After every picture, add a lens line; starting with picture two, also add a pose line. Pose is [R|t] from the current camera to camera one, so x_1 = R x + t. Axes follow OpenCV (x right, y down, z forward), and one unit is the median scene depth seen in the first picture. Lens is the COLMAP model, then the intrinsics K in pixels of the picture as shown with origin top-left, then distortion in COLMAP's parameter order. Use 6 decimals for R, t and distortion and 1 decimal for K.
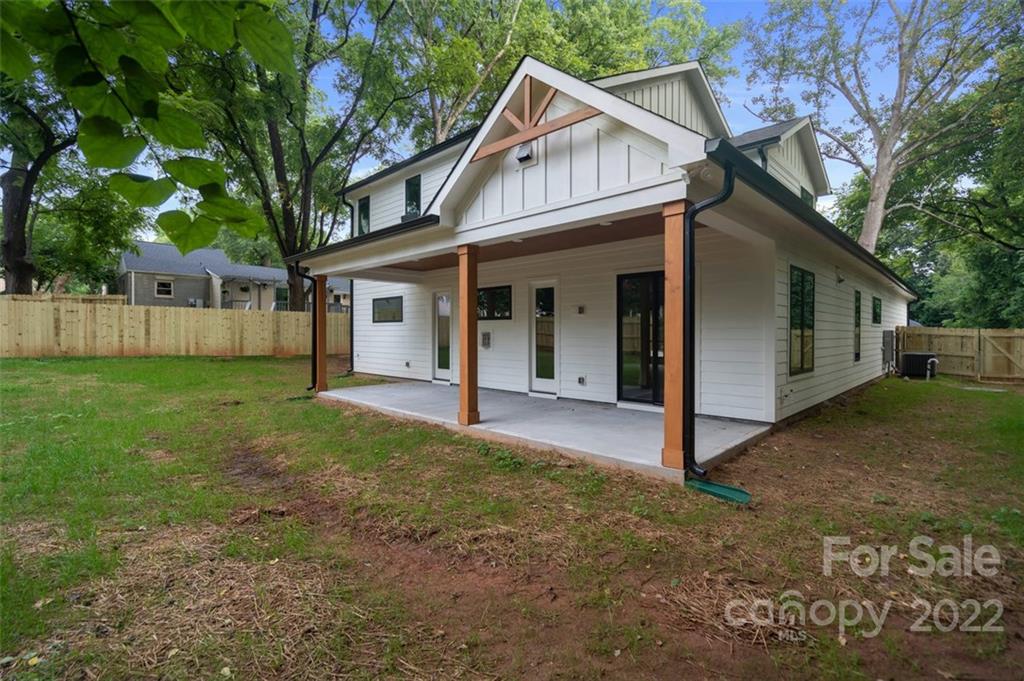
lens RADIAL K [[464.4, 0, 512.0], [0, 464.4, 340.5], [0, 0, 1]] dist [-0.000450, 0.000021]
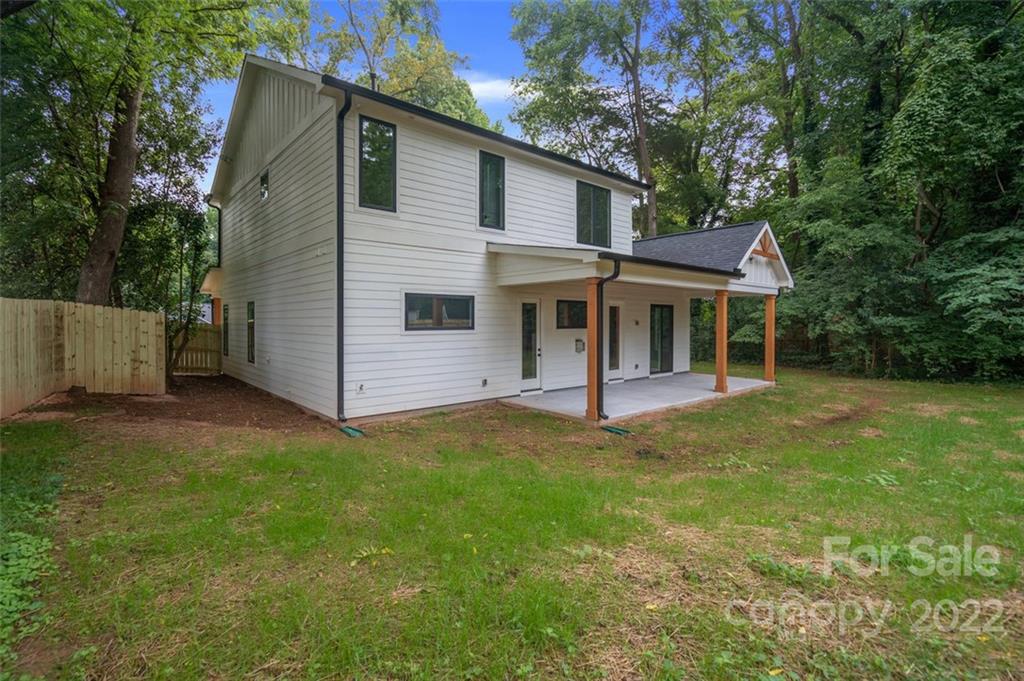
lens RADIAL K [[476.5, 0, 510.6], [0, 476.5, 325.7], [0, 0, 1]] dist [-0.002179, 0.000109]
pose [[0.070613, -0.011172, 0.997441, -1.337378], [0.014683, 0.999841, 0.010159, -0.069294], [-0.997396, 0.013928, 0.070766, 1.150627]]
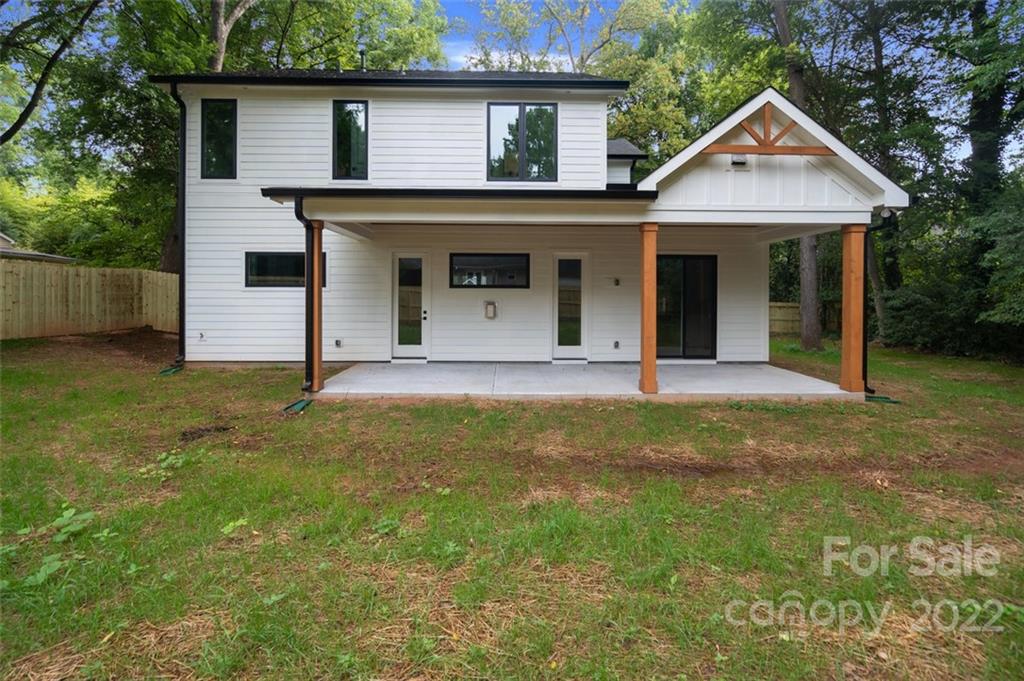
lens RADIAL K [[463.9, 0, 512.5], [0, 463.9, 290.5], [0, 0, 1]] dist [0.000027, 0.000122]
pose [[0.703351, -0.000976, 0.710842, -0.724231], [0.008093, 0.999945, -0.006635, -0.034553], [-0.710796, 0.010420, 0.703321, 0.336427]]
